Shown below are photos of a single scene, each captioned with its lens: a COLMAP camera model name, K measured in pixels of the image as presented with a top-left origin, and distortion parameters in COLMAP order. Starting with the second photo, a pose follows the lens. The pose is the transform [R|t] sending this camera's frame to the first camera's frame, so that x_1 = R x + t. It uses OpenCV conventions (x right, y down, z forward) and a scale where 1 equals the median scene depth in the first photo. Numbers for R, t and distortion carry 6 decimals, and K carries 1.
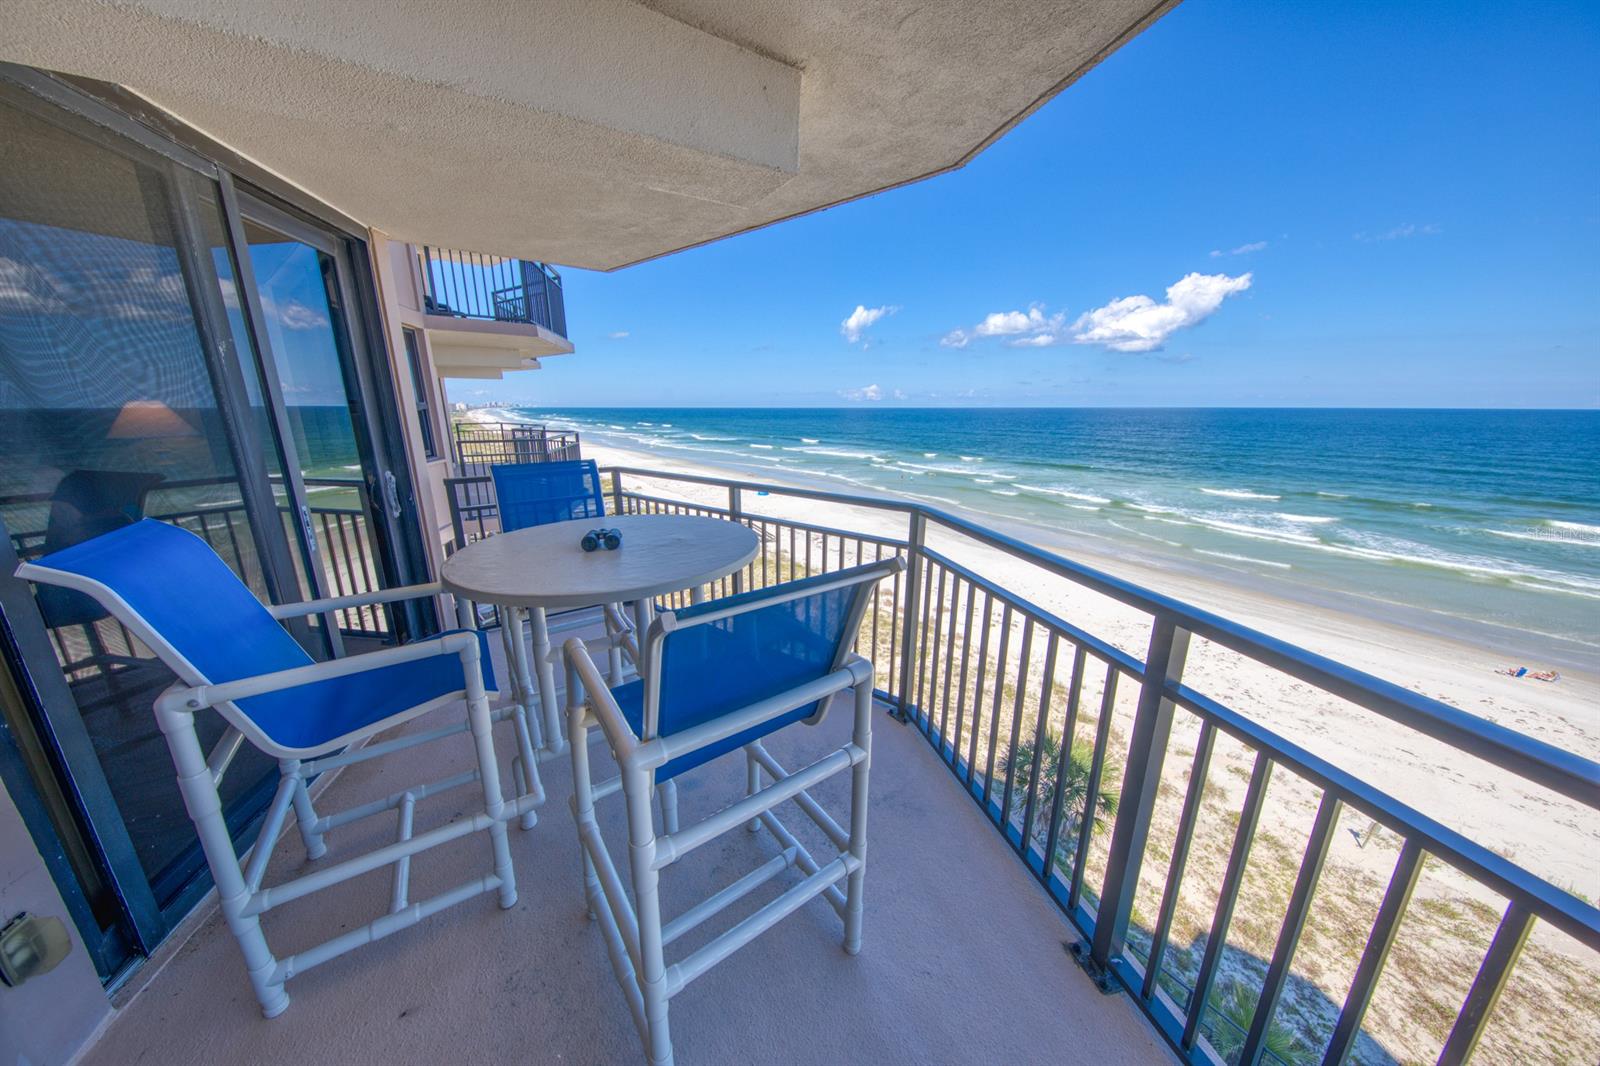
lens RADIAL K [[501.6, 0, 798.8], [0, 501.6, 536.6], [0, 0, 1]] dist [0.004695, -0.005714]
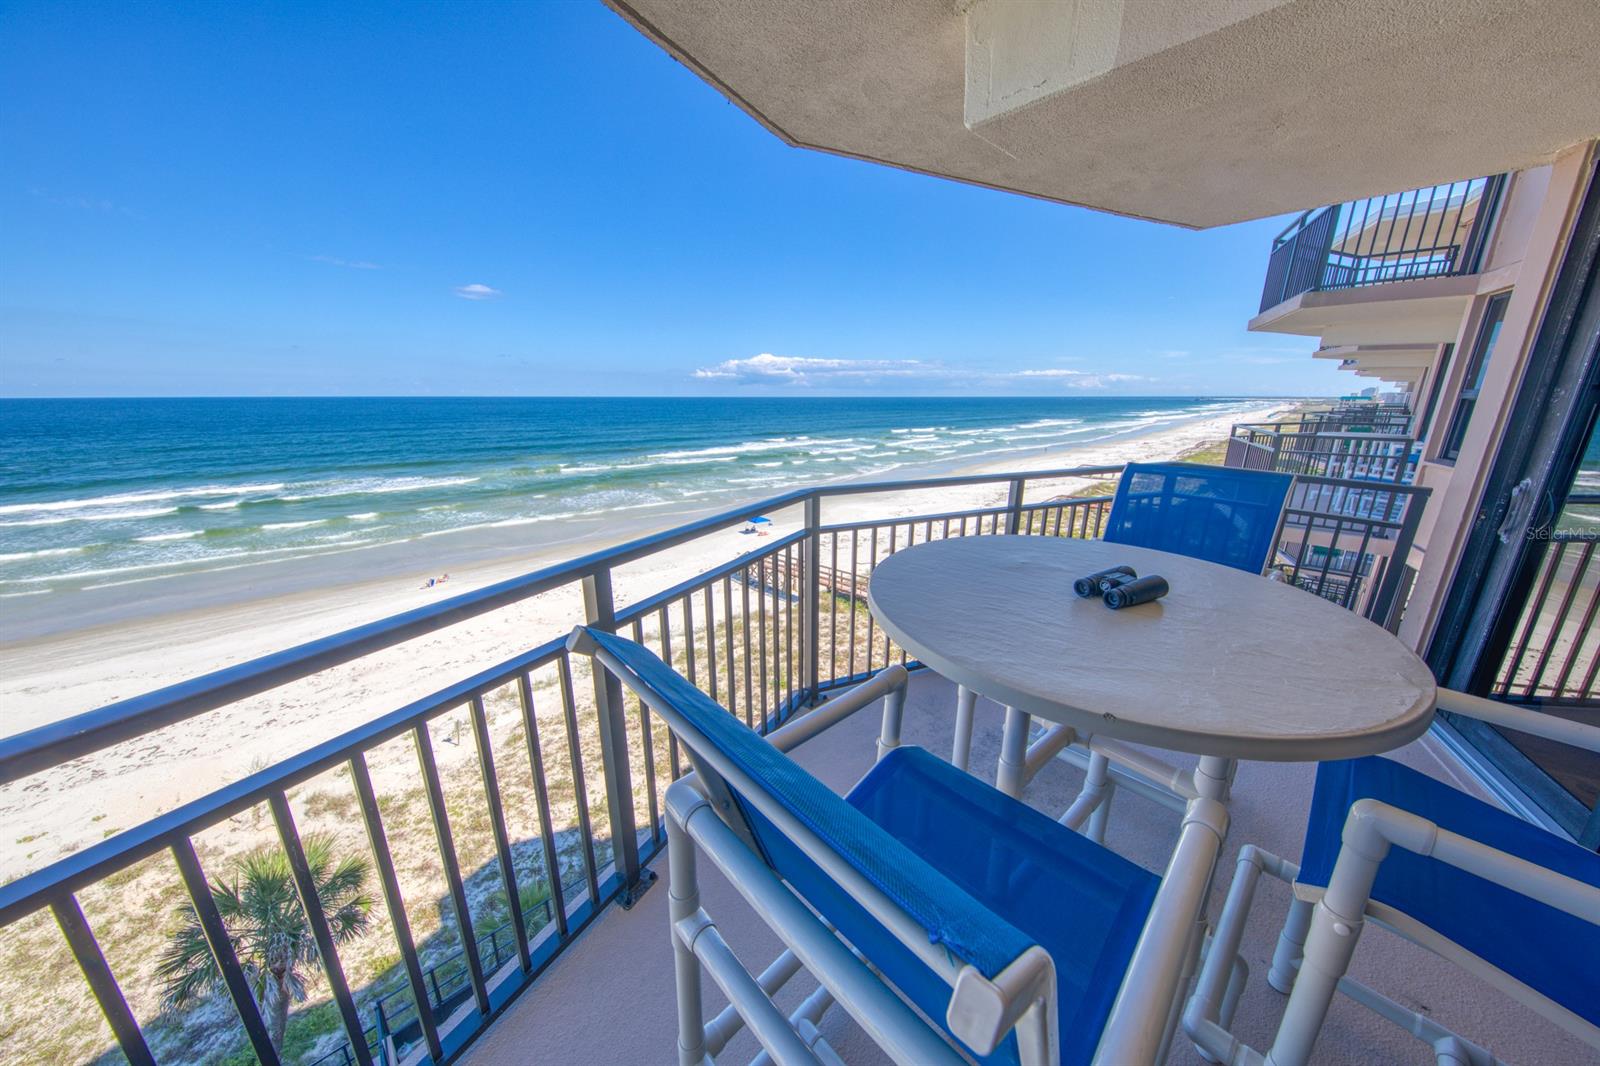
lens RADIAL K [[501.6, 0, 798.8], [0, 501.6, 536.6], [0, 0, 1]] dist [0.004695, -0.005714]
pose [[-0.125501, -0.267566, 0.955331, -0.712572], [0.248721, 0.923707, 0.291383, -0.262470], [-0.960410, 0.274180, -0.049377, 1.064148]]
